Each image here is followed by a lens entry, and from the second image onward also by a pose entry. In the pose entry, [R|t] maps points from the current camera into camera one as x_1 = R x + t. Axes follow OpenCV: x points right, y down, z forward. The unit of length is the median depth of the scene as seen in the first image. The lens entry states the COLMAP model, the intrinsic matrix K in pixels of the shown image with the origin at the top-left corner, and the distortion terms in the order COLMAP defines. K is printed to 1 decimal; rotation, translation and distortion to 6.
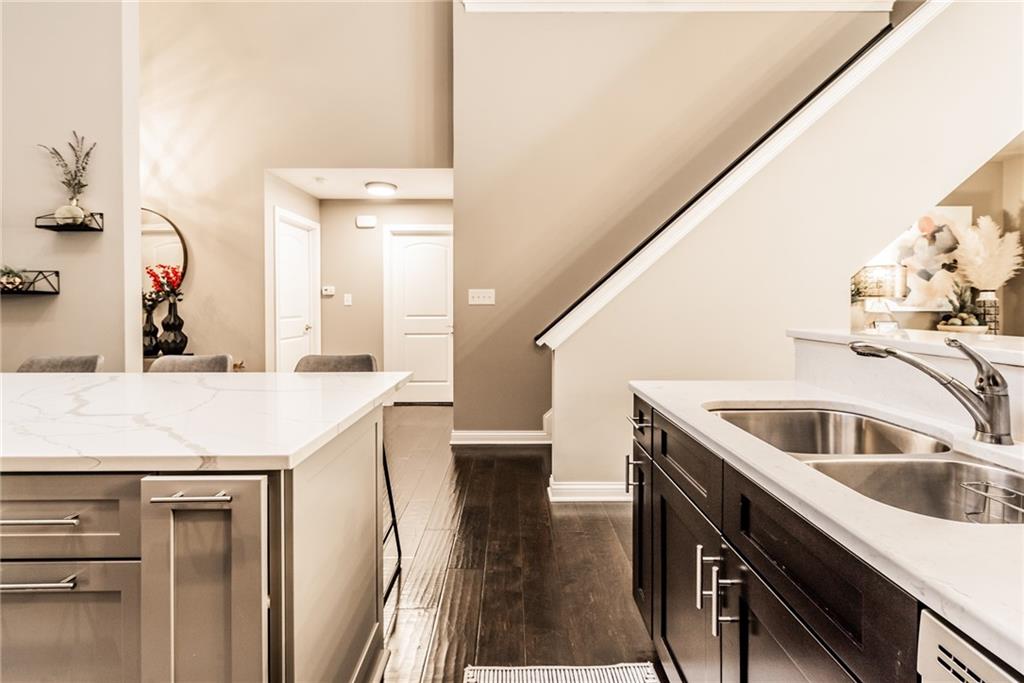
lens RADIAL K [[440.6, 0, 508.7], [0, 440.6, 306.0], [0, 0, 1]] dist [-0.001616, -0.000299]
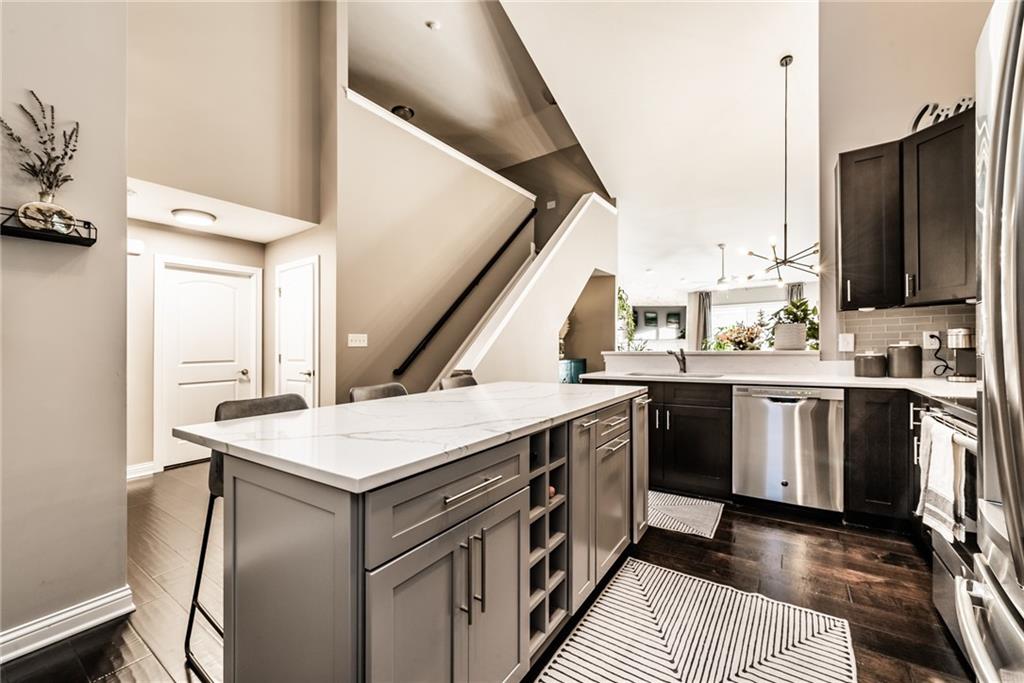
lens RADIAL K [[403.1, 0, 512.0], [0, 403.1, 341.5], [0, 0, 1]] dist [0.000758, -0.000004]
pose [[0.570862, 0.001879, 0.821044, -1.005402], [0.019468, 0.999685, -0.015823, 0.010853], [-0.820816, 0.025016, 0.570645, 0.038115]]
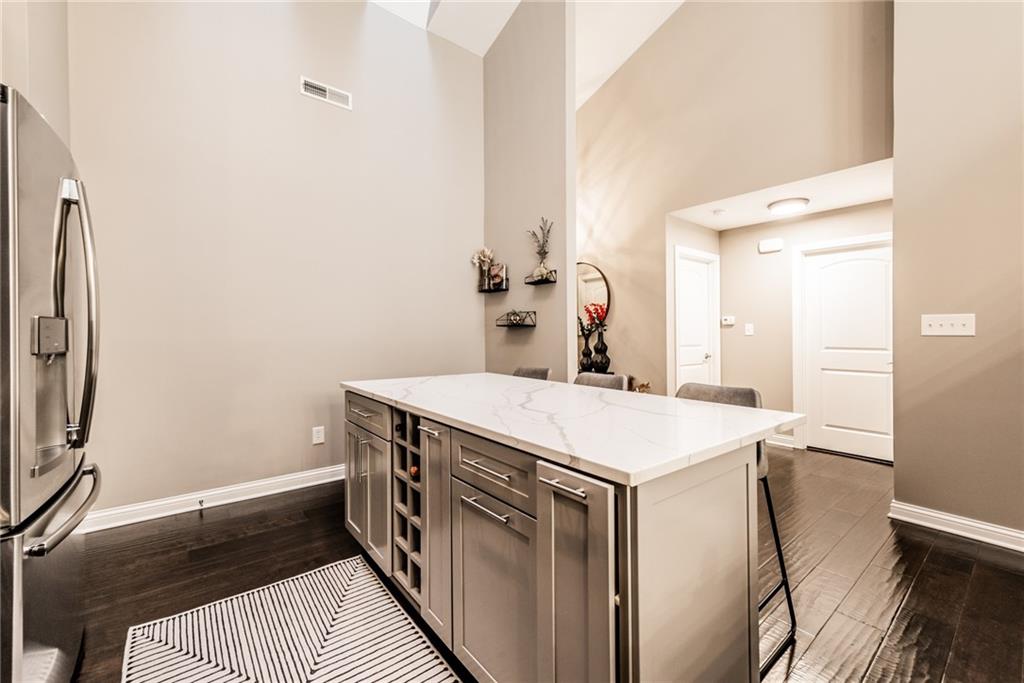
lens RADIAL K [[411.3, 0, 505.1], [0, 411.3, 333.3], [0, 0, 1]] dist [0.002973, -0.000135]
pose [[0.616650, 0.003715, -0.787228, 0.031588], [-0.007797, 0.999969, -0.001389, -0.000570], [0.787199, 0.006995, 0.616660, 0.038603]]
